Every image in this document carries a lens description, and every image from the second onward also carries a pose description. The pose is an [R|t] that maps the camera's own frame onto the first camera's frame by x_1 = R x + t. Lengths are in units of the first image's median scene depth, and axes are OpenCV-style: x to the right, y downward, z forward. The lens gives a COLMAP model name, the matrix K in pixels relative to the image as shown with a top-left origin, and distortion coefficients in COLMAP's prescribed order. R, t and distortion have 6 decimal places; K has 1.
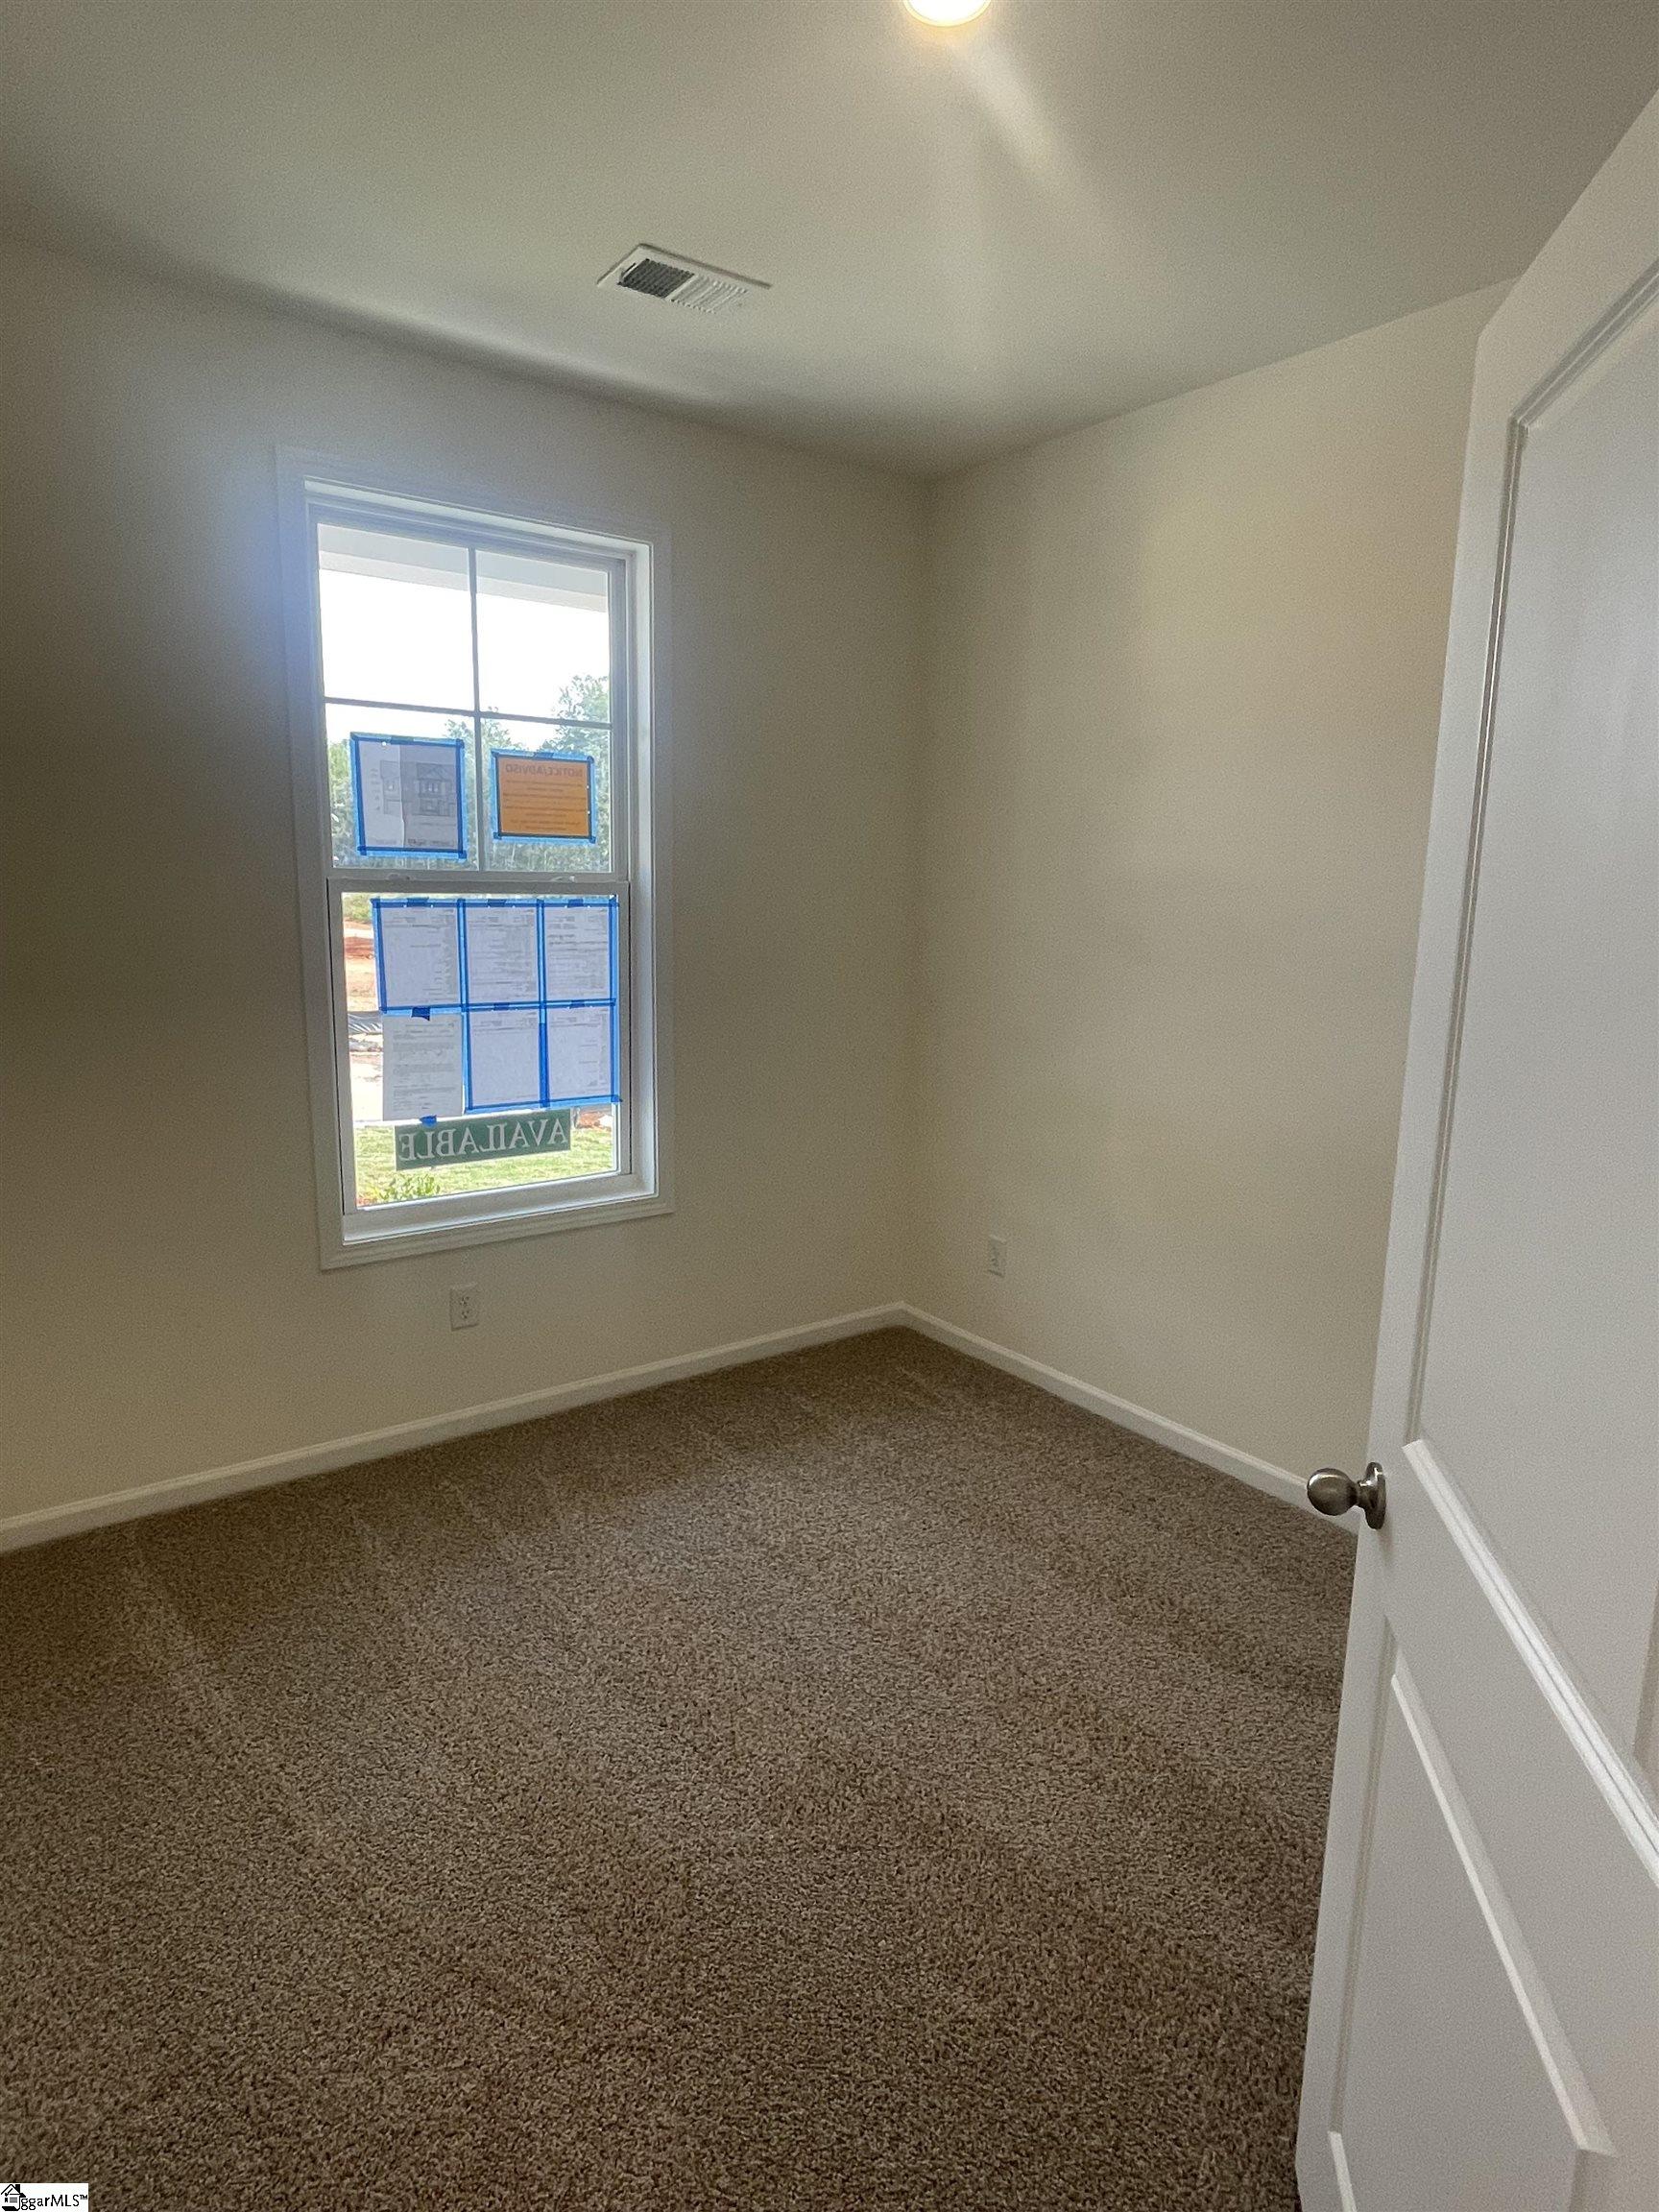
lens RADIAL K [[1229.8, 0, 829.5], [0, 1229.8, 1106.0], [0, 0, 1]] dist [-0.002616, -0.000762]
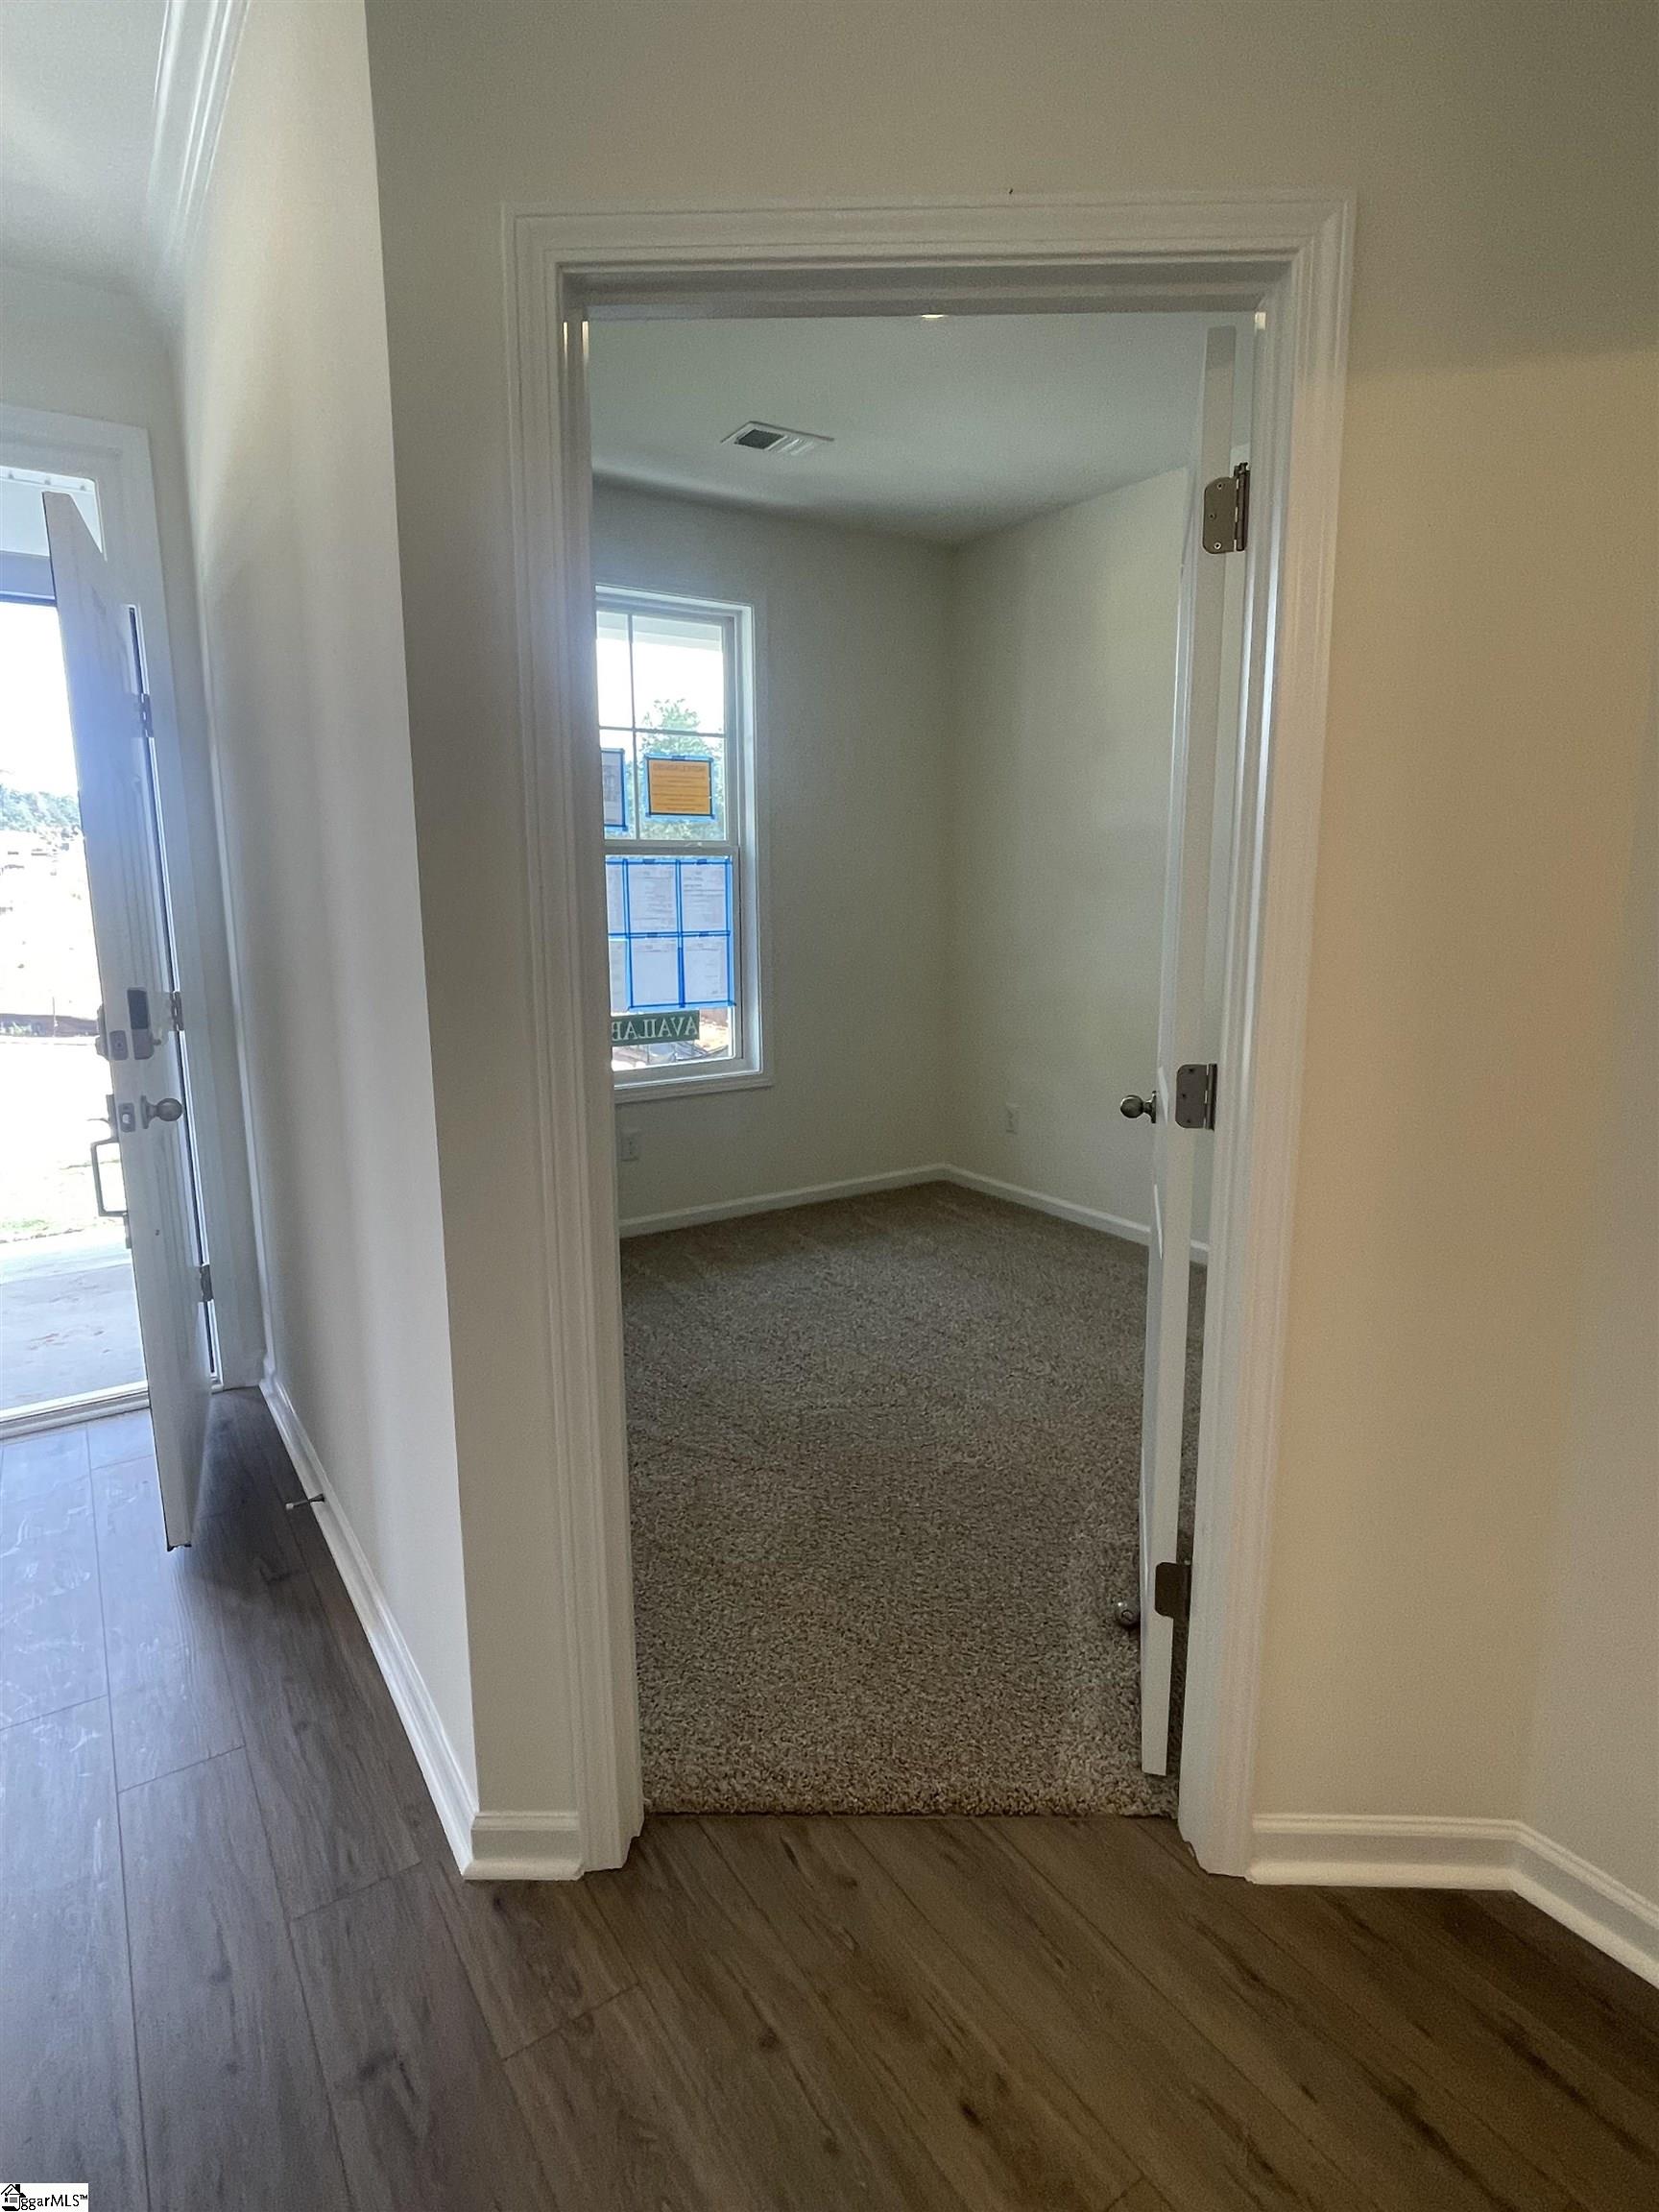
lens RADIAL K [[1171.1, 0, 829.5], [0, 1171.1, 1106.0], [0, 0, 1]] dist [-0.001488, -0.000398]
pose [[0.998141, -0.015138, -0.059036, 0.014504], [0.015395, 0.999874, 0.003903, 0.112694], [0.058969, -0.004805, 0.998248, -0.335328]]
